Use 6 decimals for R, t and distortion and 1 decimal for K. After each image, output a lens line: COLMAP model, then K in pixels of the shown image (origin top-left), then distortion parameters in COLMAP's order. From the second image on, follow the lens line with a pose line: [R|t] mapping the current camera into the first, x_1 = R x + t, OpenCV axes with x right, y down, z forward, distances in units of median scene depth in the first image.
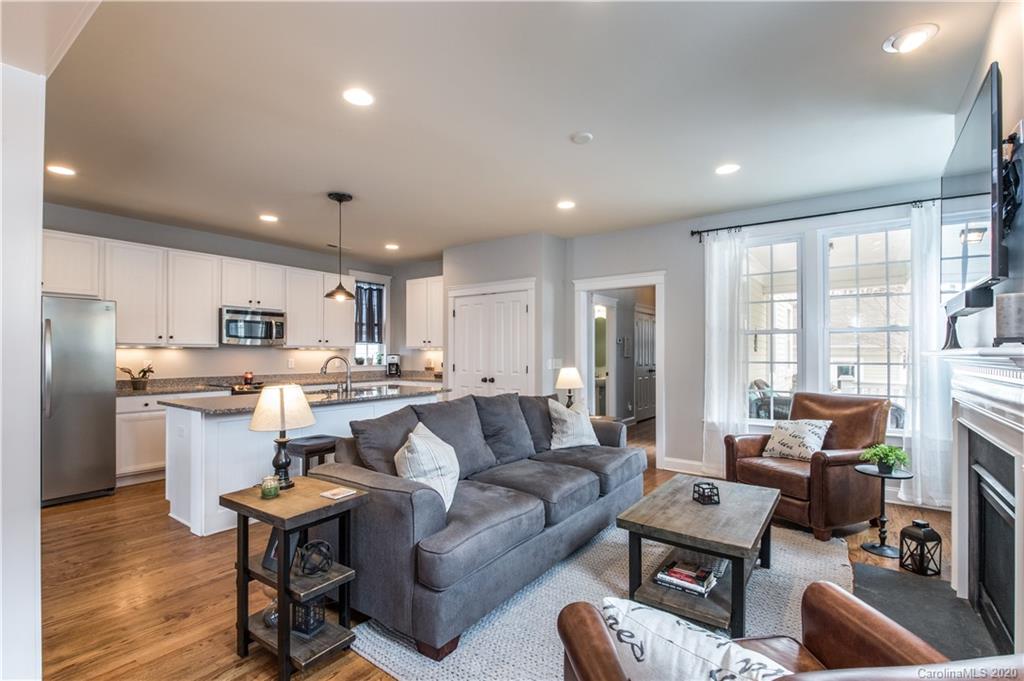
lens RADIAL K [[477.8, 0, 512.0], [0, 477.8, 348.1], [0, 0, 1]] dist [0.008457, -0.007210]
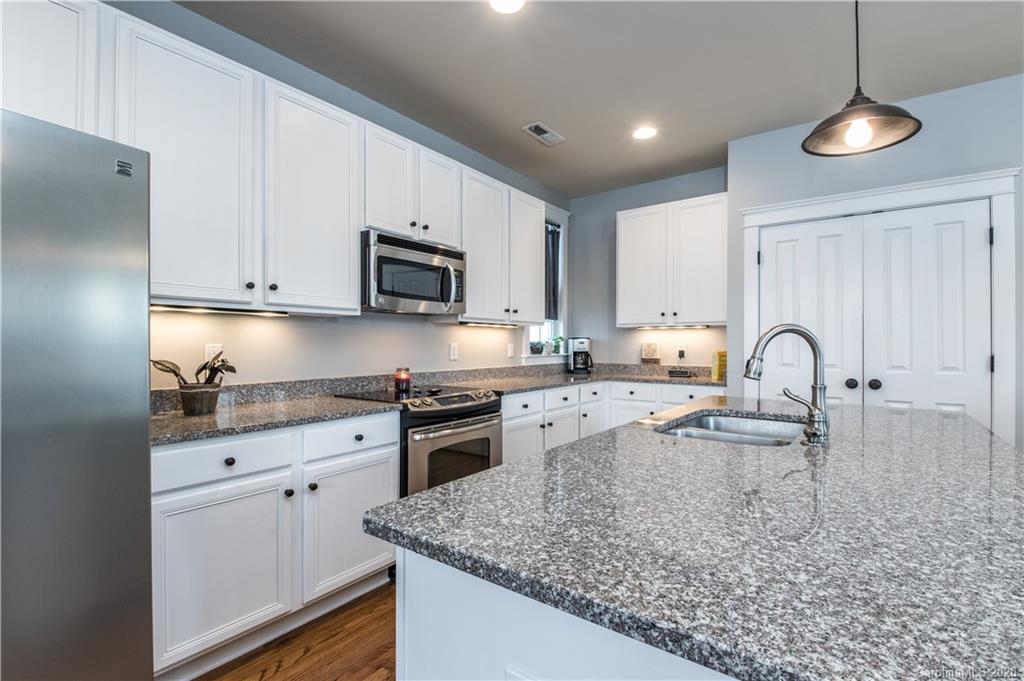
lens RADIAL K [[477.8, 0, 516.5], [0, 477.8, 343.5], [0, 0, 1]] dist [0.008457, -0.007210]
pose [[0.999984, -0.000103, -0.005664, -0.428145], [0.000167, 0.999937, 0.011233, 0.018560], [0.005663, -0.011234, 0.999921, 0.501485]]
